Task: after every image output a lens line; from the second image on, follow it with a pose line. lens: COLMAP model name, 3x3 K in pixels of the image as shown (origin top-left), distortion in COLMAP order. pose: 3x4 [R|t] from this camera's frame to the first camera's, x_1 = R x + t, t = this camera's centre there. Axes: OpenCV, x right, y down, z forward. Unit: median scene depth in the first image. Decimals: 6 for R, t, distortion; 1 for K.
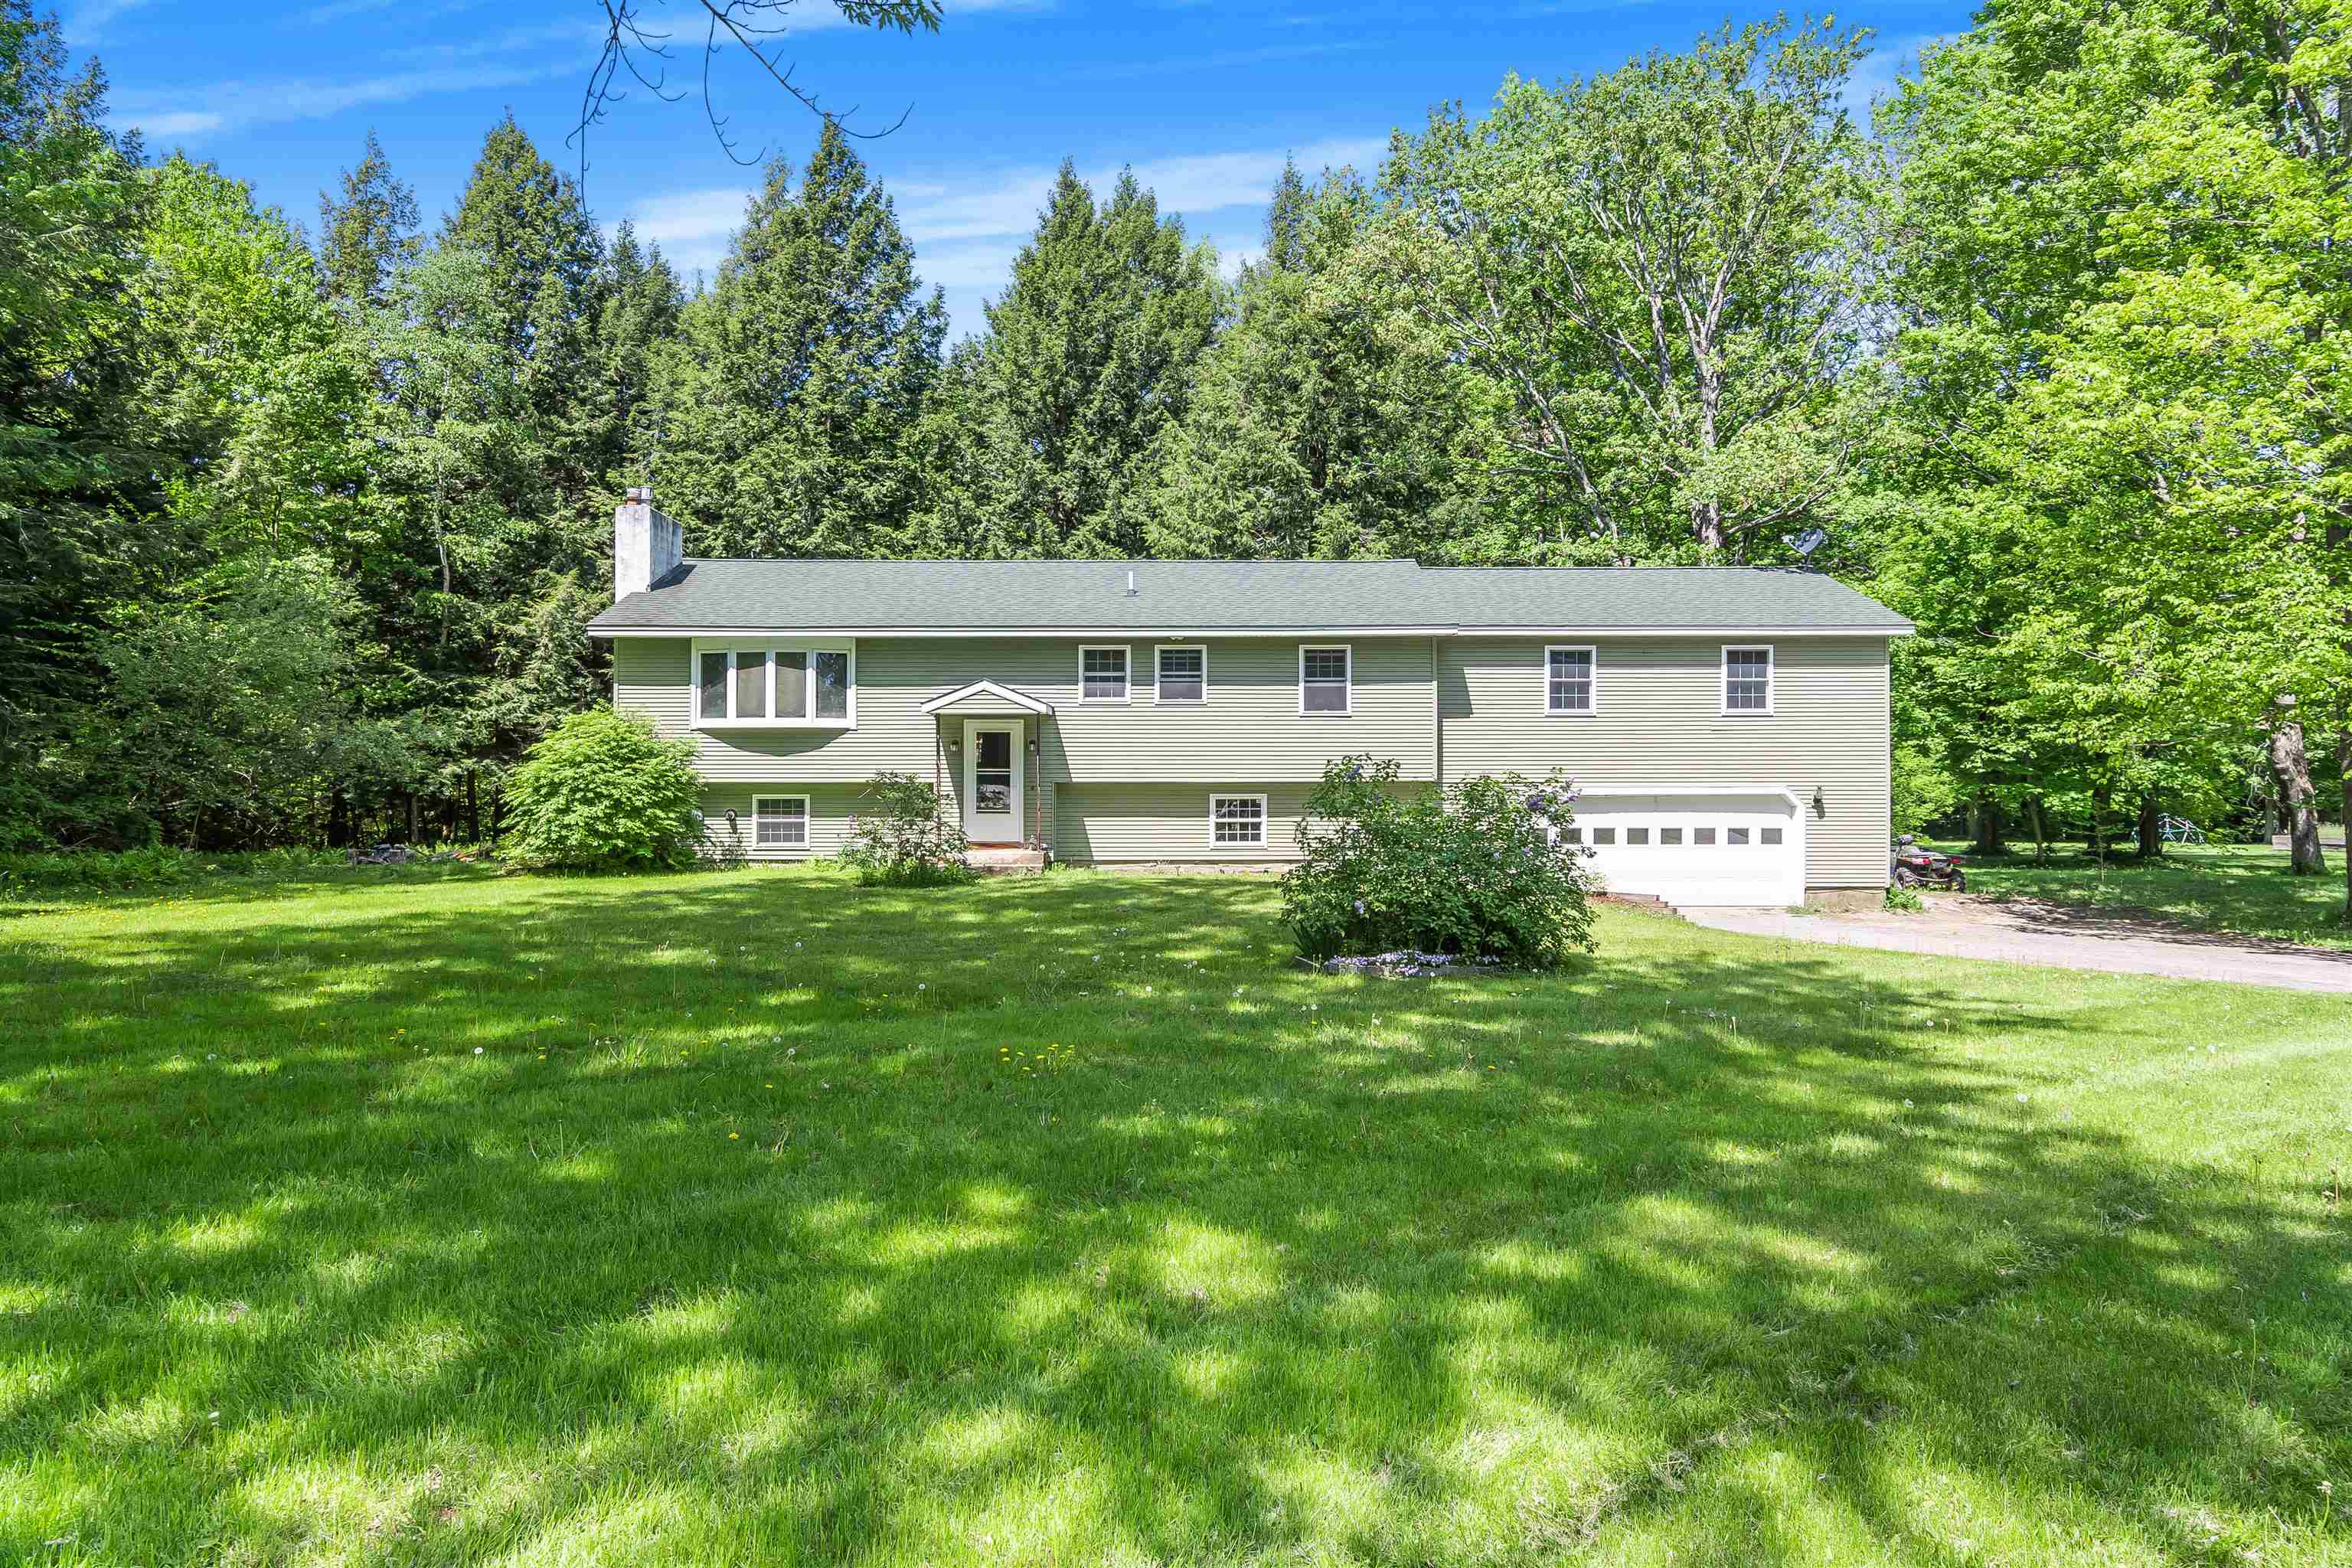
lens RADIAL K [[1344.4, 0, 1163.0], [0, 1344.4, 781.1], [0, 0, 1]] dist [-0.001756, 0.001507]
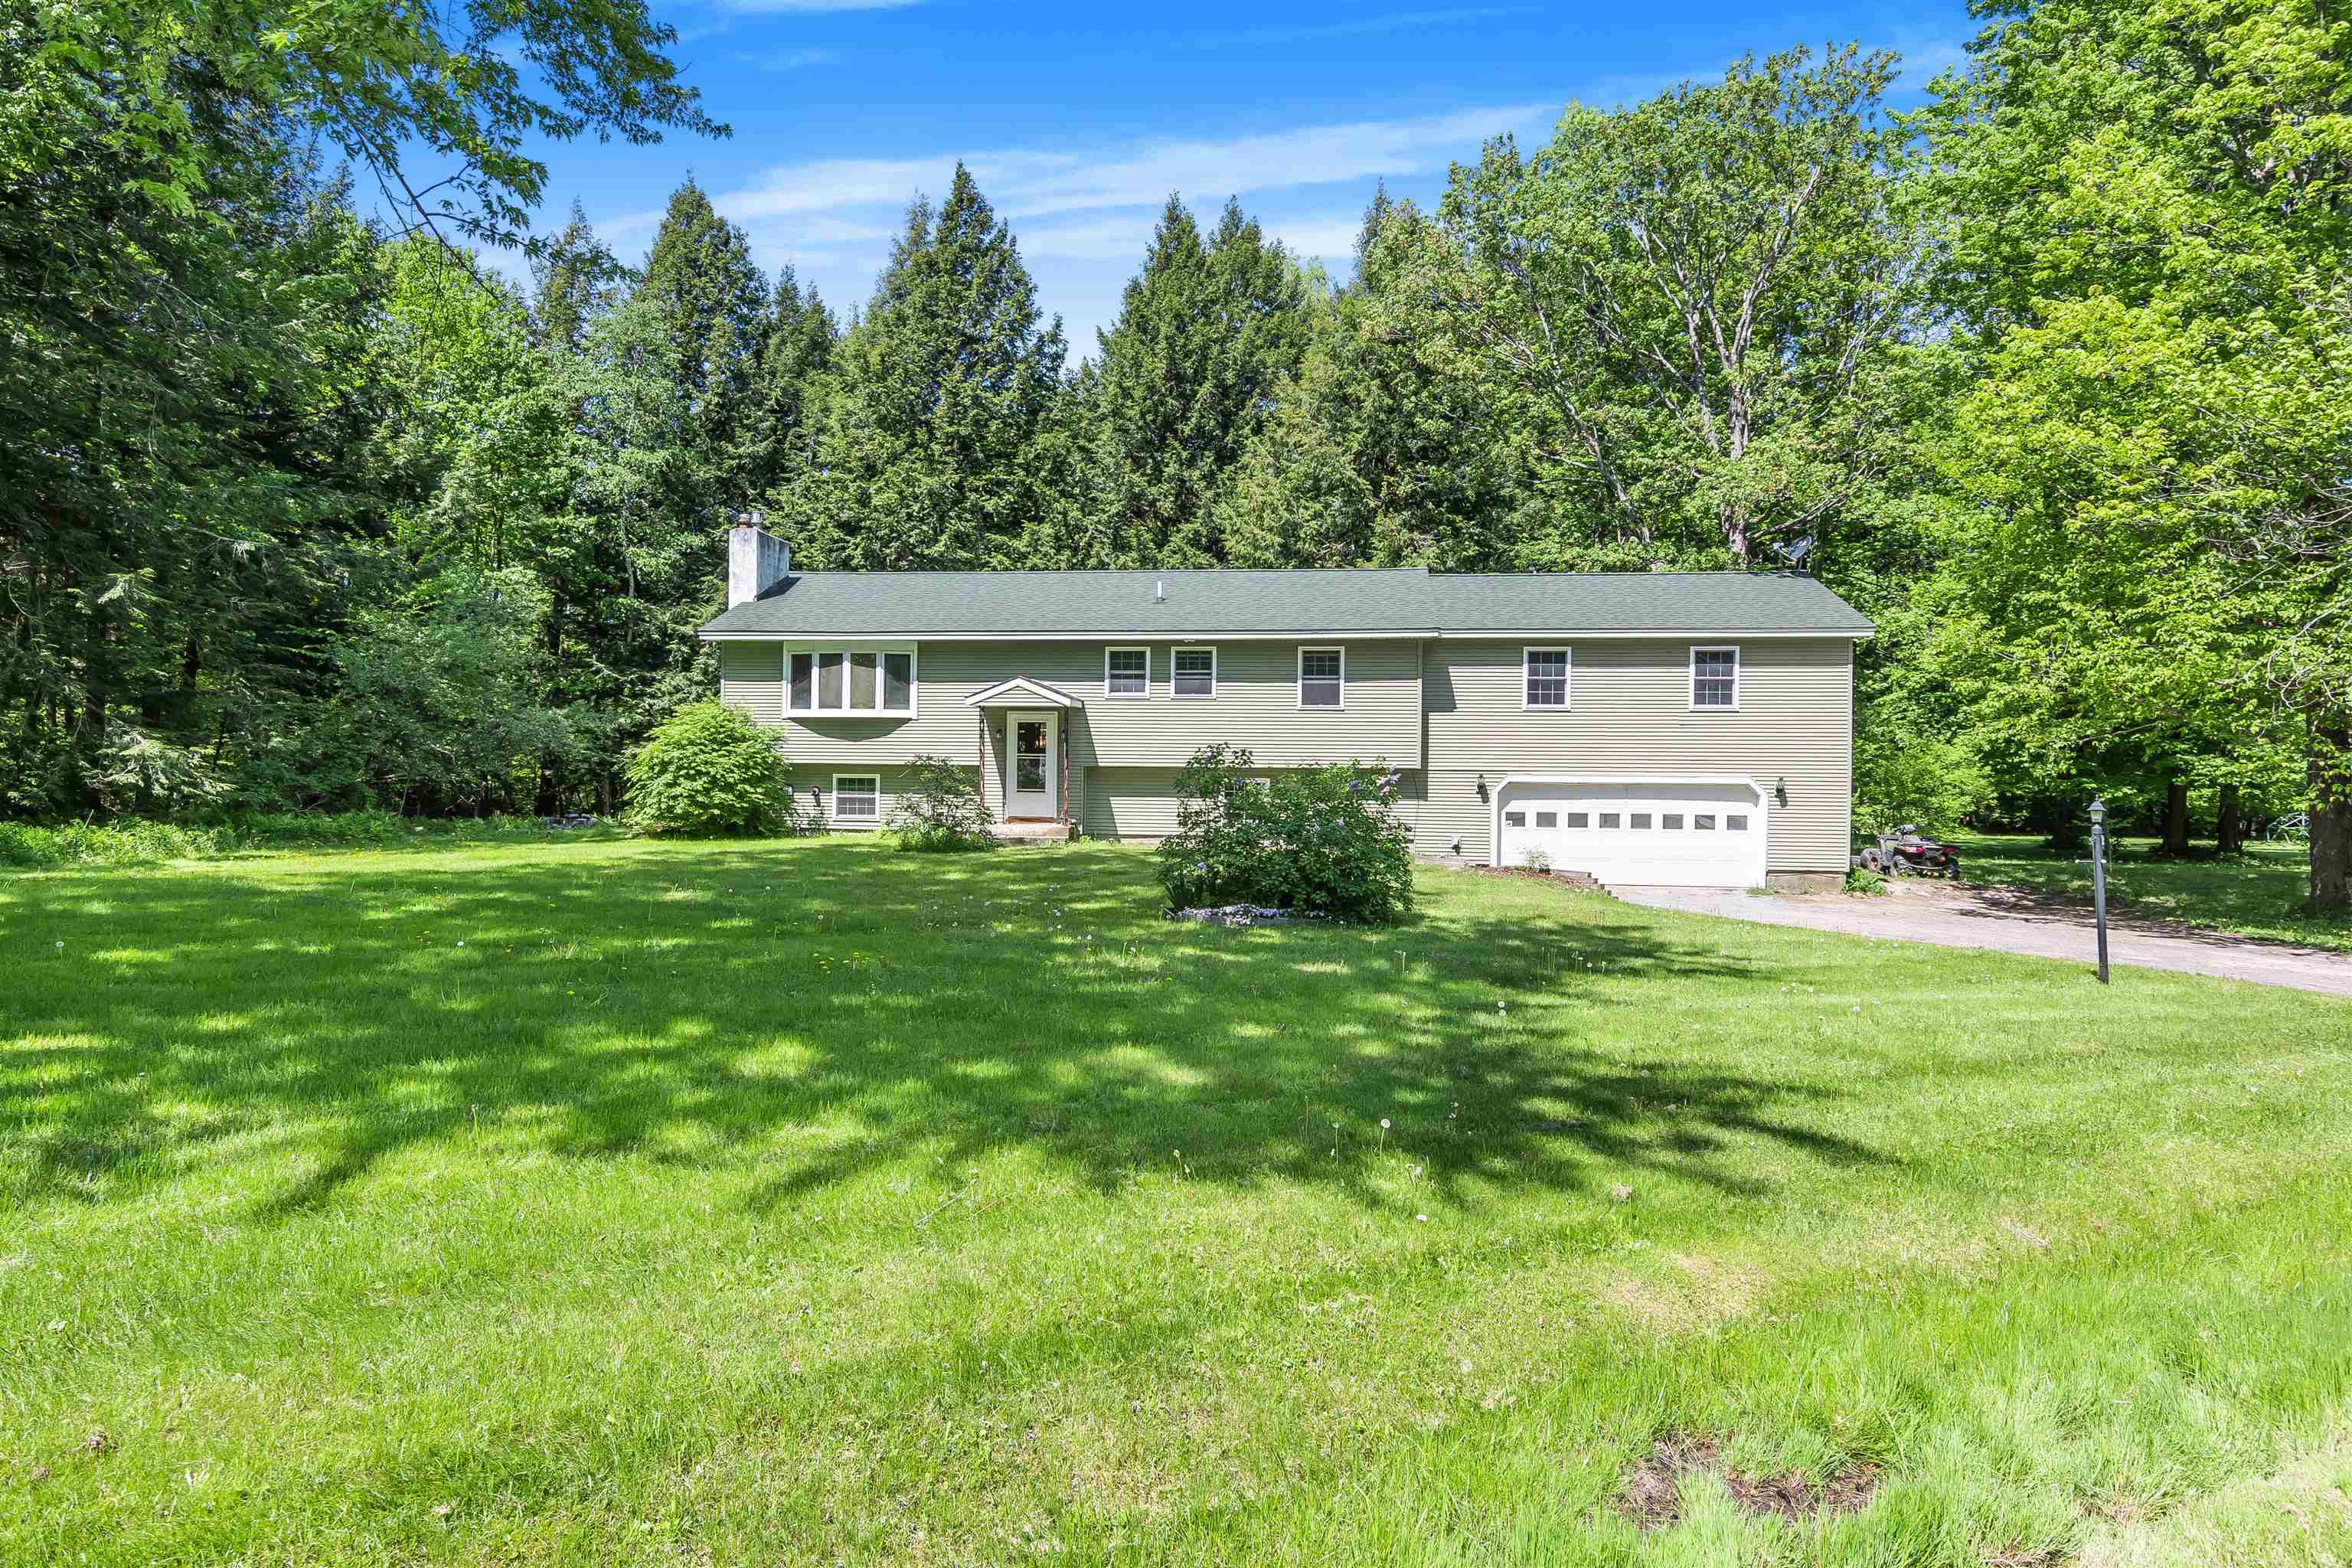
lens RADIAL K [[1287.5, 0, 1169.2], [0, 1287.5, 779.1], [0, 0, 1]] dist [-0.003420, -0.001618]
pose [[0.992390, 0.011636, -0.122582, 0.126103], [-0.010479, 0.999894, 0.010077, 0.000219], [0.122686, -0.008716, 0.992407, -0.085764]]
